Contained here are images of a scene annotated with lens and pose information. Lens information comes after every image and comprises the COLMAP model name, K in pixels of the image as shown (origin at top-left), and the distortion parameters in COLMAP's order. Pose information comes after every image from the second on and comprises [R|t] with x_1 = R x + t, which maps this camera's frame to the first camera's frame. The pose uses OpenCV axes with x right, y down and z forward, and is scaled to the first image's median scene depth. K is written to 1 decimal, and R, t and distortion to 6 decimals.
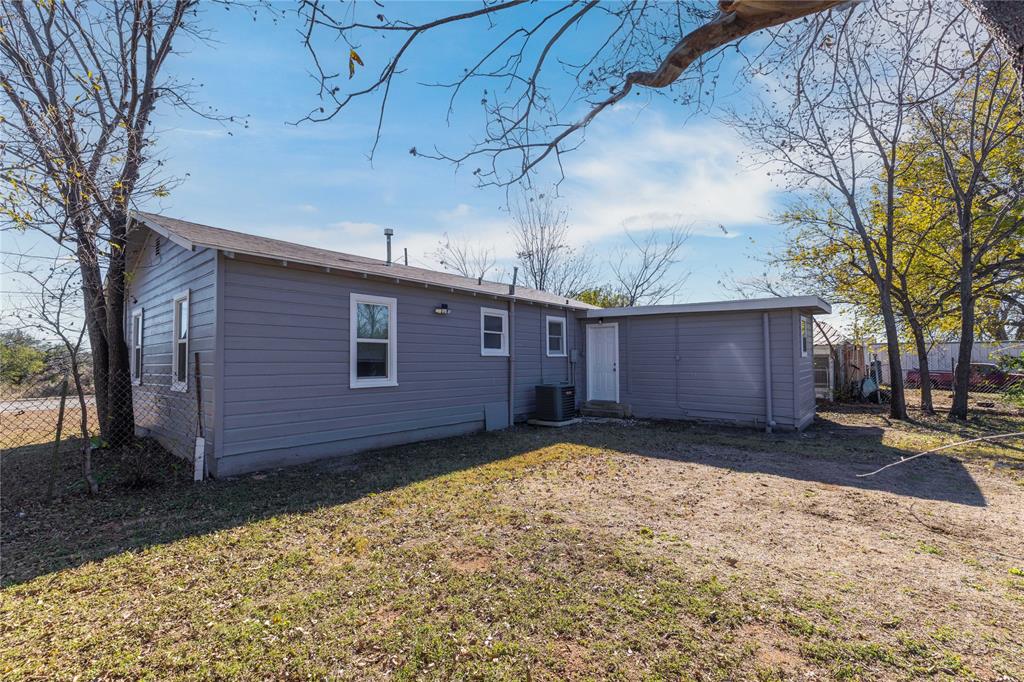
lens RADIAL K [[446.6, 0, 512.0], [0, 446.6, 341.0], [0, 0, 1]] dist [0.001538, 0.000086]
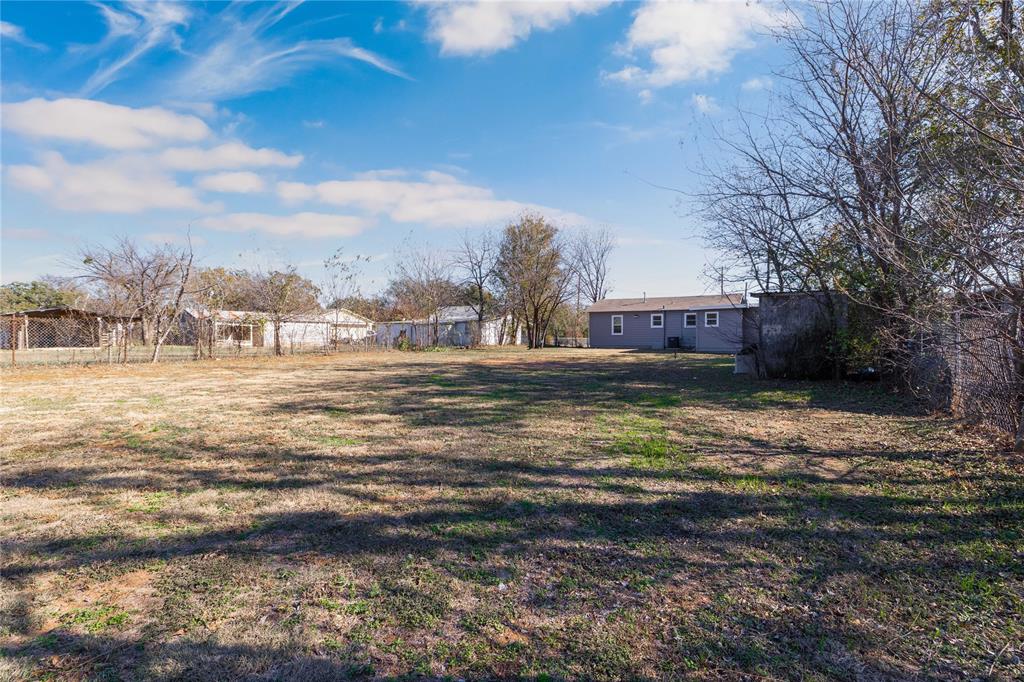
lens RADIAL K [[446.6, 0, 512.0], [0, 446.6, 341.0], [0, 0, 1]] dist [0.001538, 0.000086]
pose [[0.166201, 0.020390, -0.985881, 2.990793], [0.043680, 0.998653, 0.028018, -0.009140], [0.985124, -0.047720, 0.165087, -0.613089]]
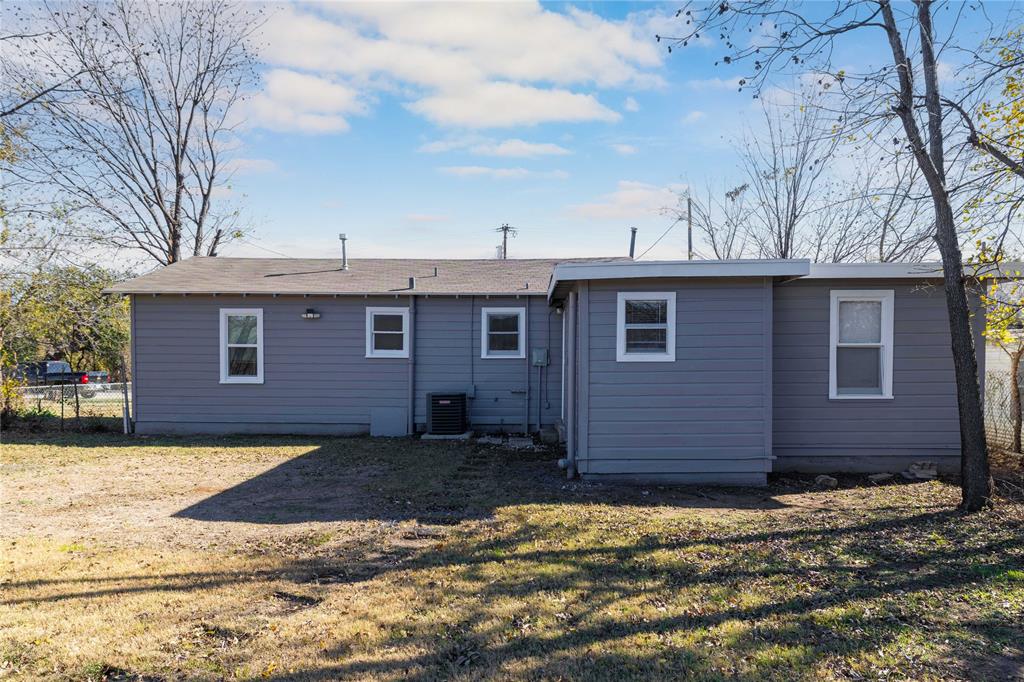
lens RADIAL K [[670.7, 0, 513.9], [0, 670.7, 377.4], [0, 0, 1]] dist [0.004931, -0.003866]
pose [[0.645720, 0.029833, -0.762991, 1.163348], [0.026533, 0.997756, 0.061467, -0.004908], [0.763113, -0.059934, 0.643480, 0.286174]]
